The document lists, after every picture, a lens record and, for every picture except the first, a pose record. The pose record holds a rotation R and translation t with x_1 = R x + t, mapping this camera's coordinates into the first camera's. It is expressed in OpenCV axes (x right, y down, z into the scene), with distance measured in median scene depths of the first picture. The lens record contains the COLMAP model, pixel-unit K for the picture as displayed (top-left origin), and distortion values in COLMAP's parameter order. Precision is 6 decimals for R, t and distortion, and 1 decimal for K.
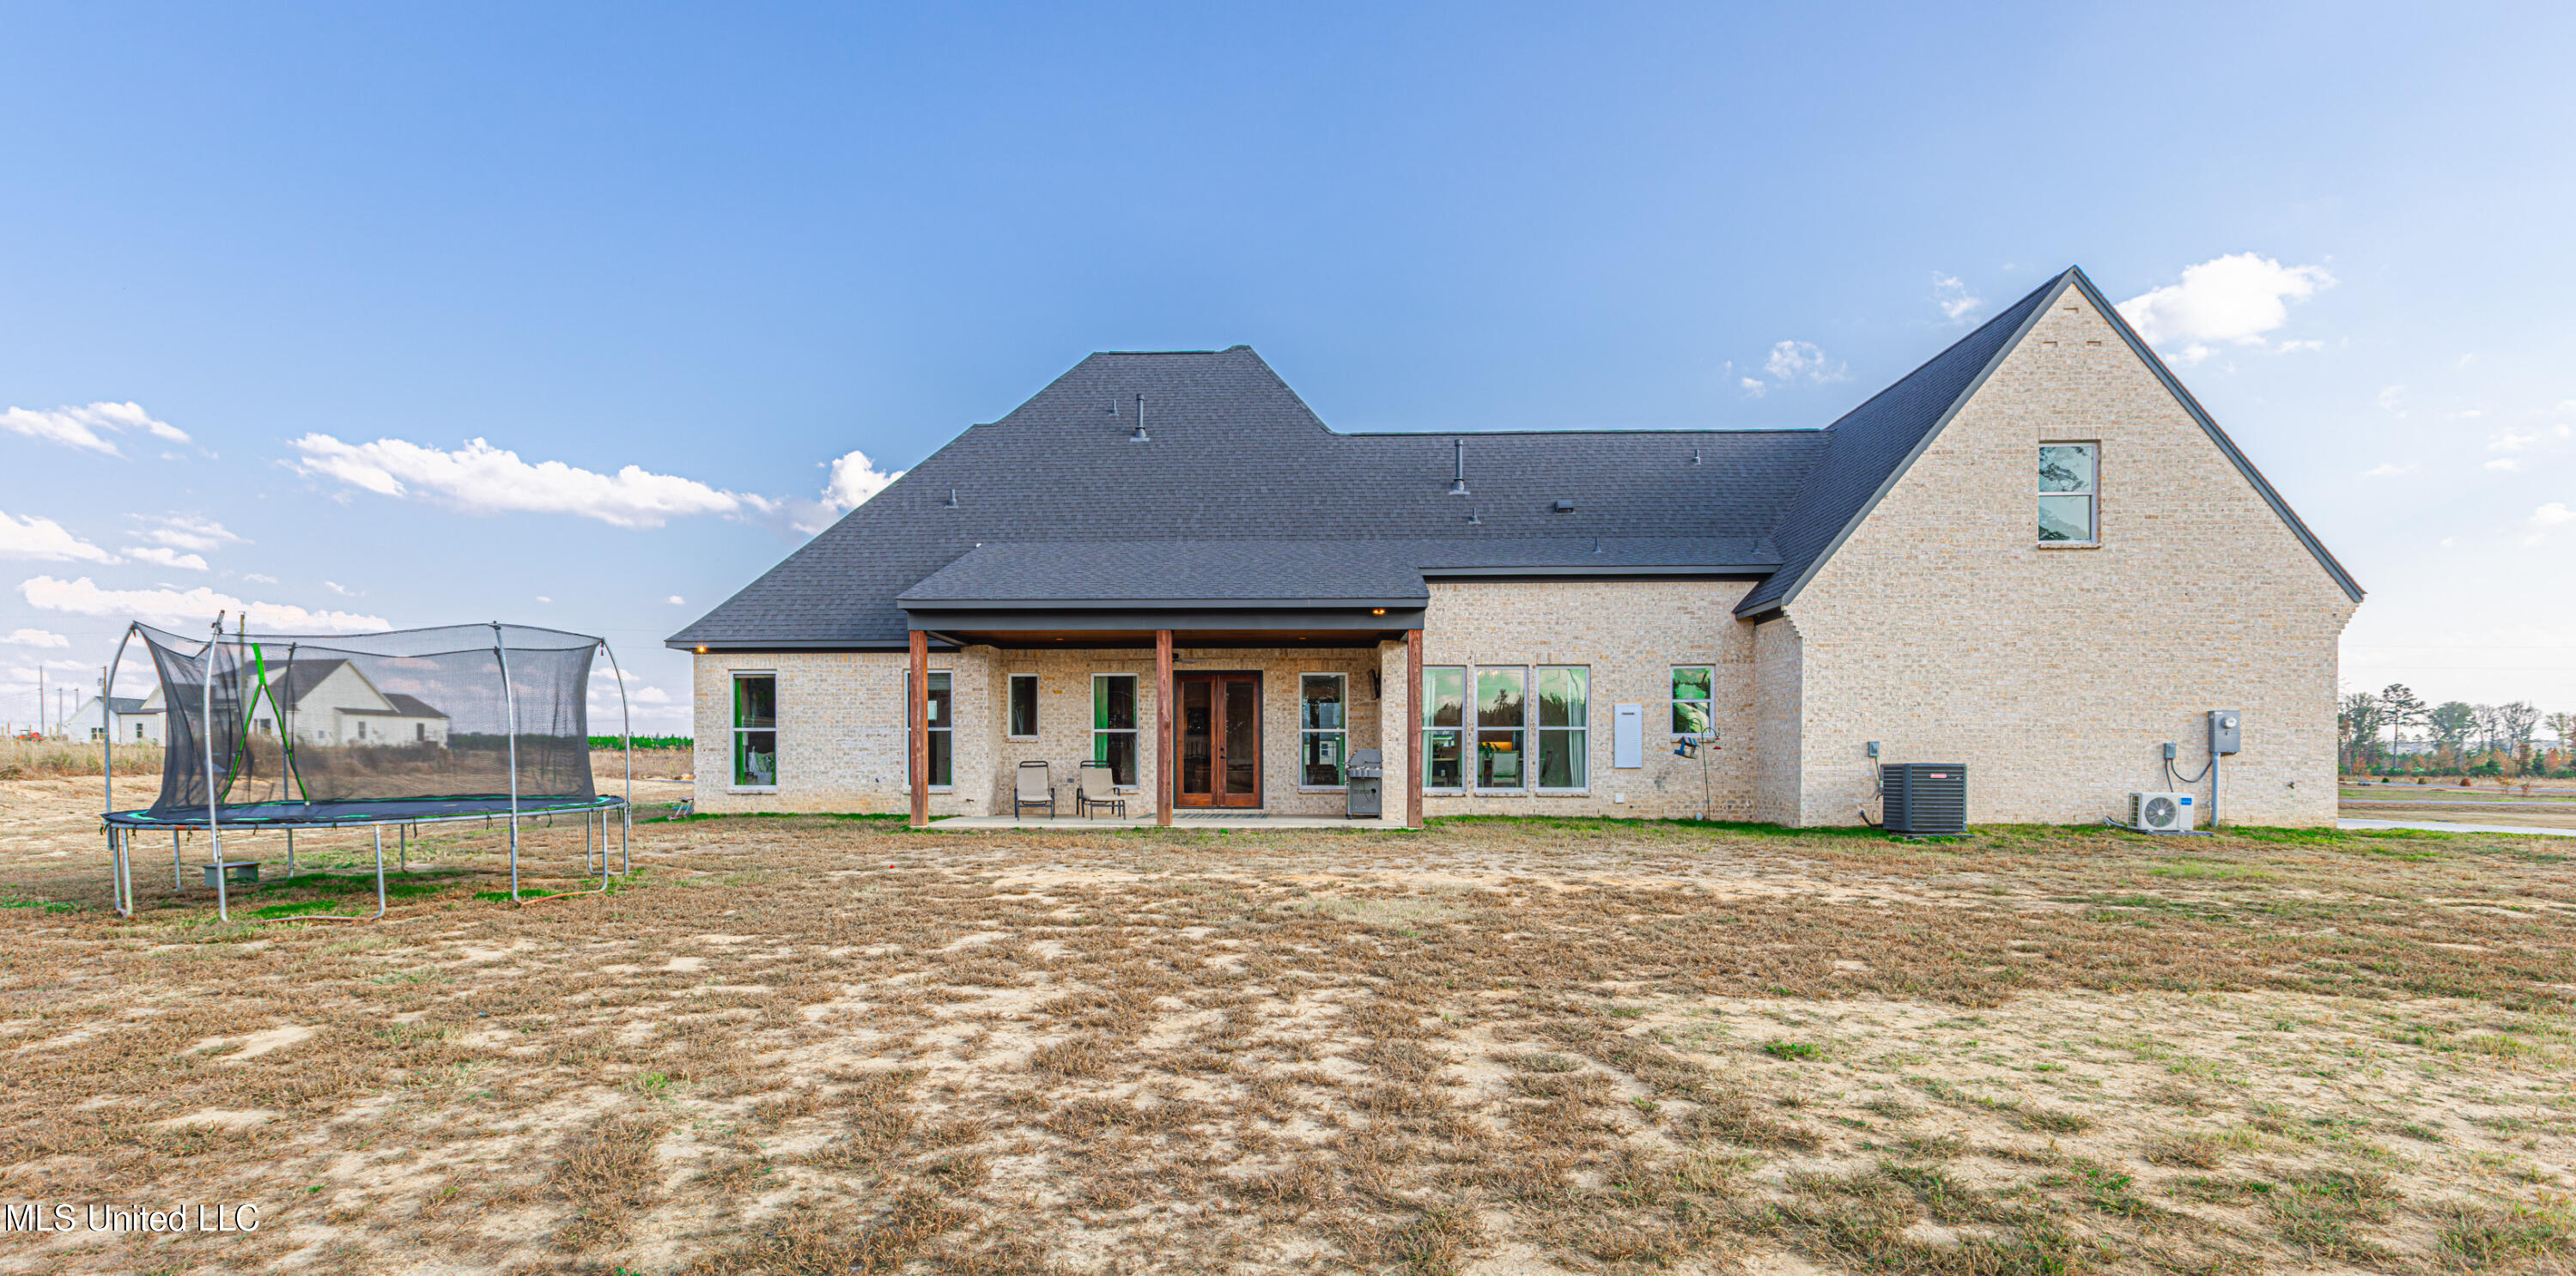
lens RADIAL K [[1541.6, 0, 1288.0], [0, 1541.6, 638.0], [0, 0, 1]] dist [-0.000645, 0.000019]
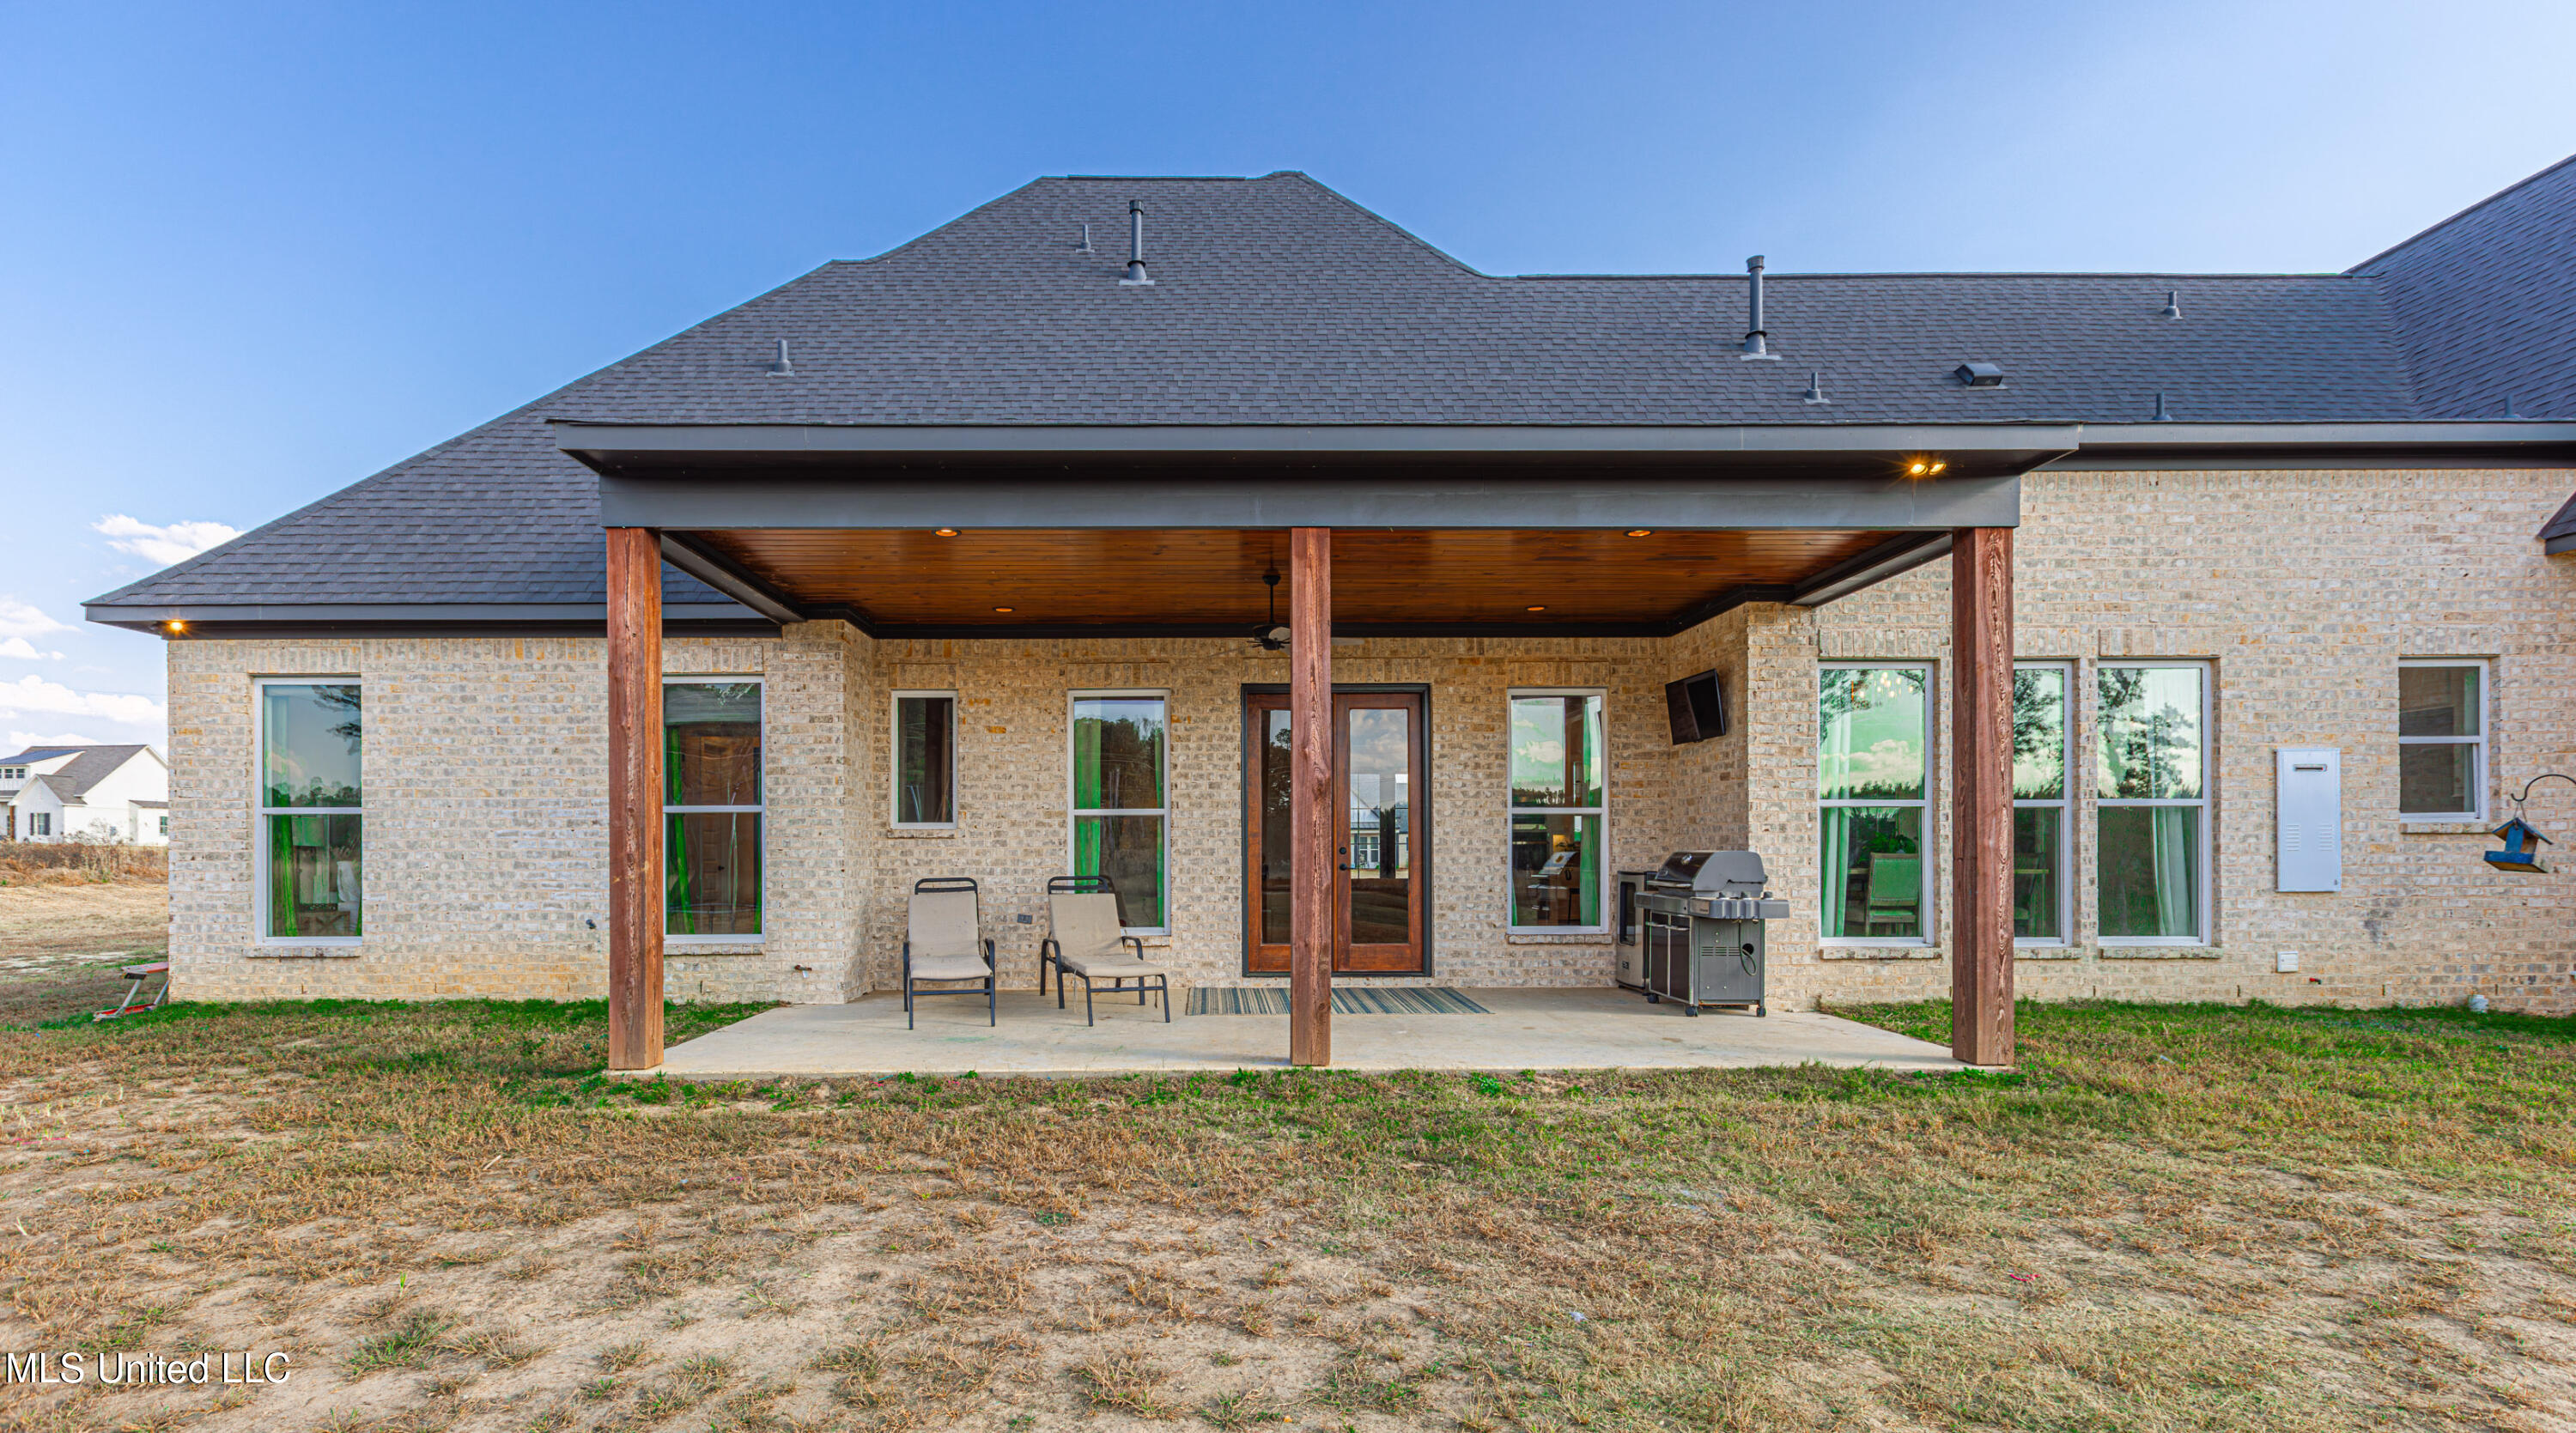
lens RADIAL K [[1865.0, 0, 1288.0], [0, 1865.0, 716.5], [0, 0, 1]] dist [0.008959, 0.001393]
pose [[0.999745, -0.001481, 0.022513, -0.077831], [0.001405, 0.999993, 0.003398, 0.030739], [-0.022518, -0.003366, 0.999741, 0.455474]]
